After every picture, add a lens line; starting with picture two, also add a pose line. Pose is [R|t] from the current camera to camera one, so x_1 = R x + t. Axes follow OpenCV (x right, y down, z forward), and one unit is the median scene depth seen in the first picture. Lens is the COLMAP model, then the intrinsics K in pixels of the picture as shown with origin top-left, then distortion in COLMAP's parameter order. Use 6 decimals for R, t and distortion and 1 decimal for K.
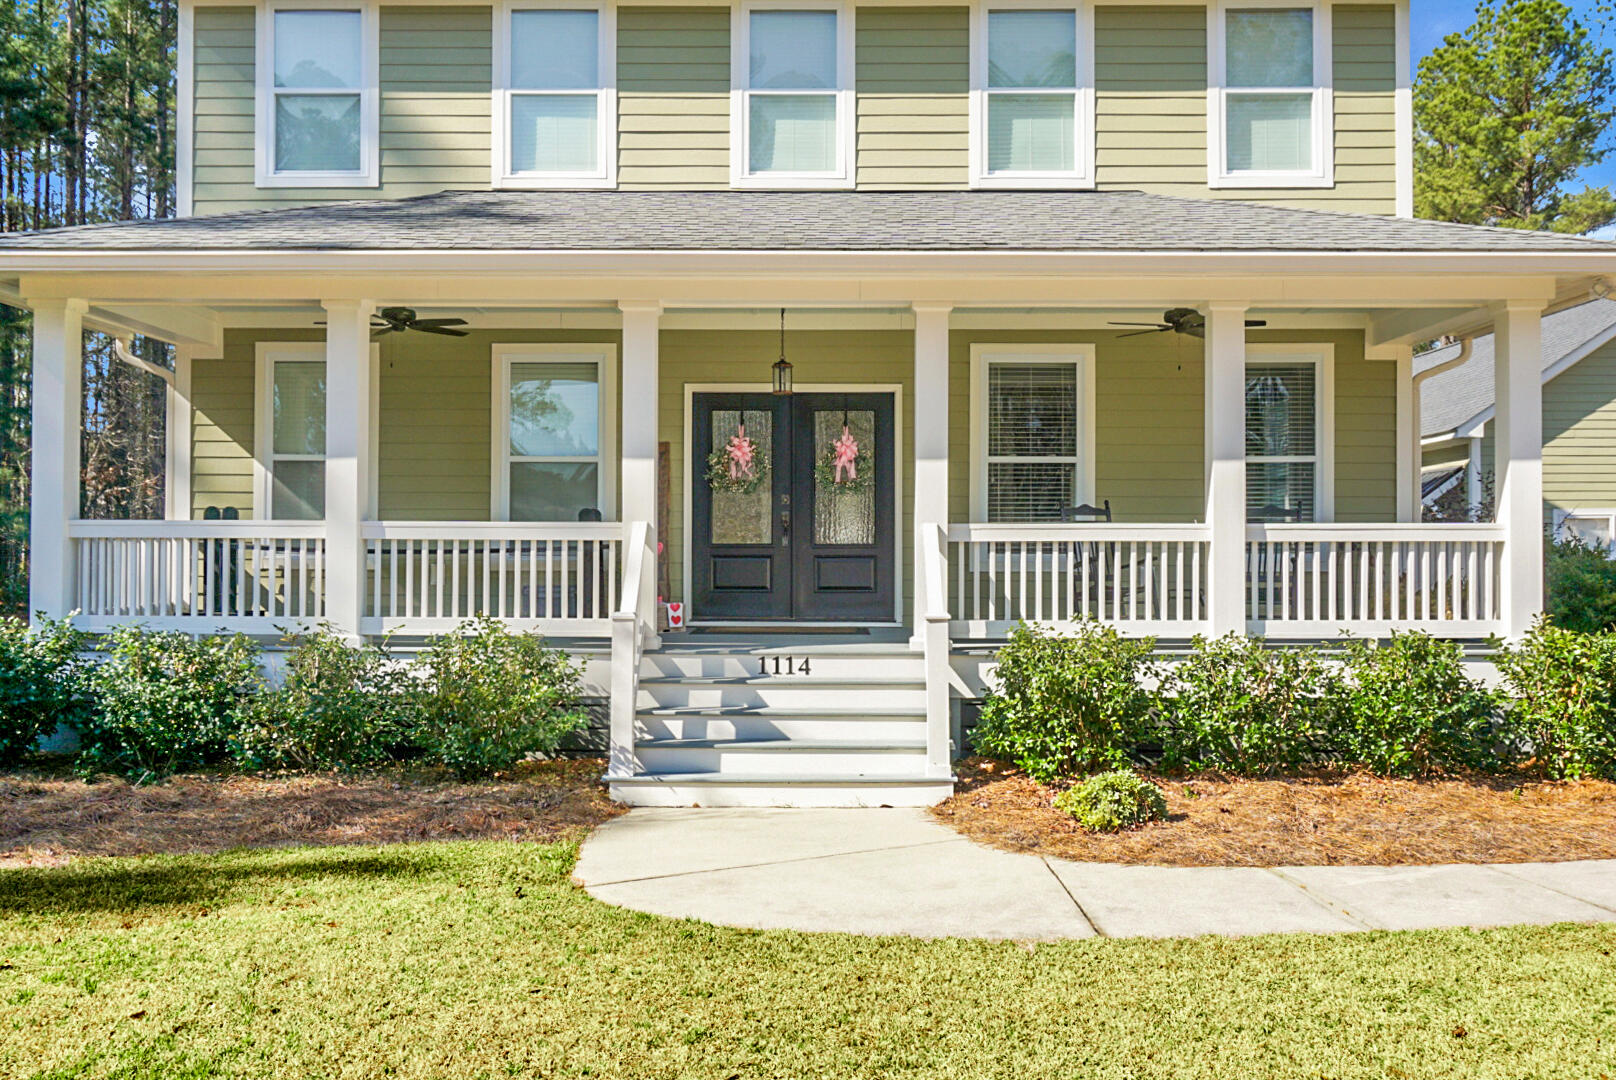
lens RADIAL K [[1439.5, 0, 843.2], [0, 1439.5, 506.0], [0, 0, 1]] dist [-0.011778, 0.004260]
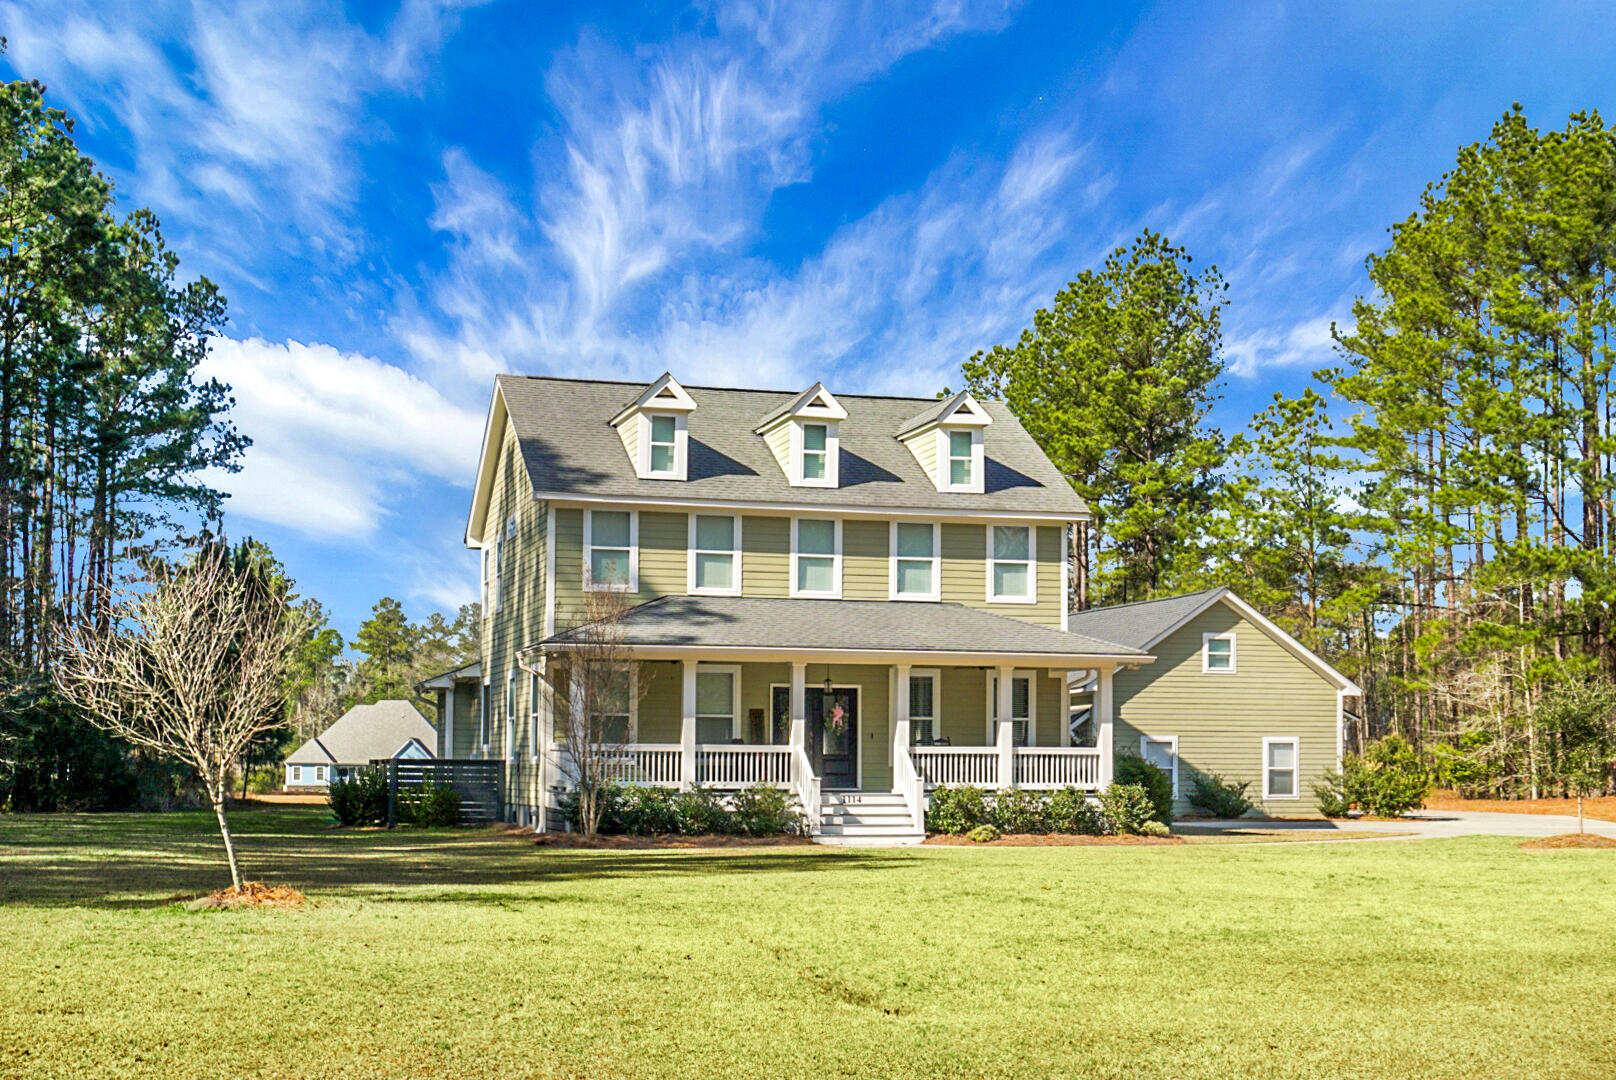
lens RADIAL K [[2167.6, 0, 807.7], [0, 2167.6, 541.9], [0, 0, 1]] dist [0.003832, 0.000000]
pose [[0.962584, 0.031815, 0.269110, -1.059623], [-0.012383, 0.997211, -0.073599, -0.060152], [-0.270701, 0.067513, 0.960293, -2.509213]]
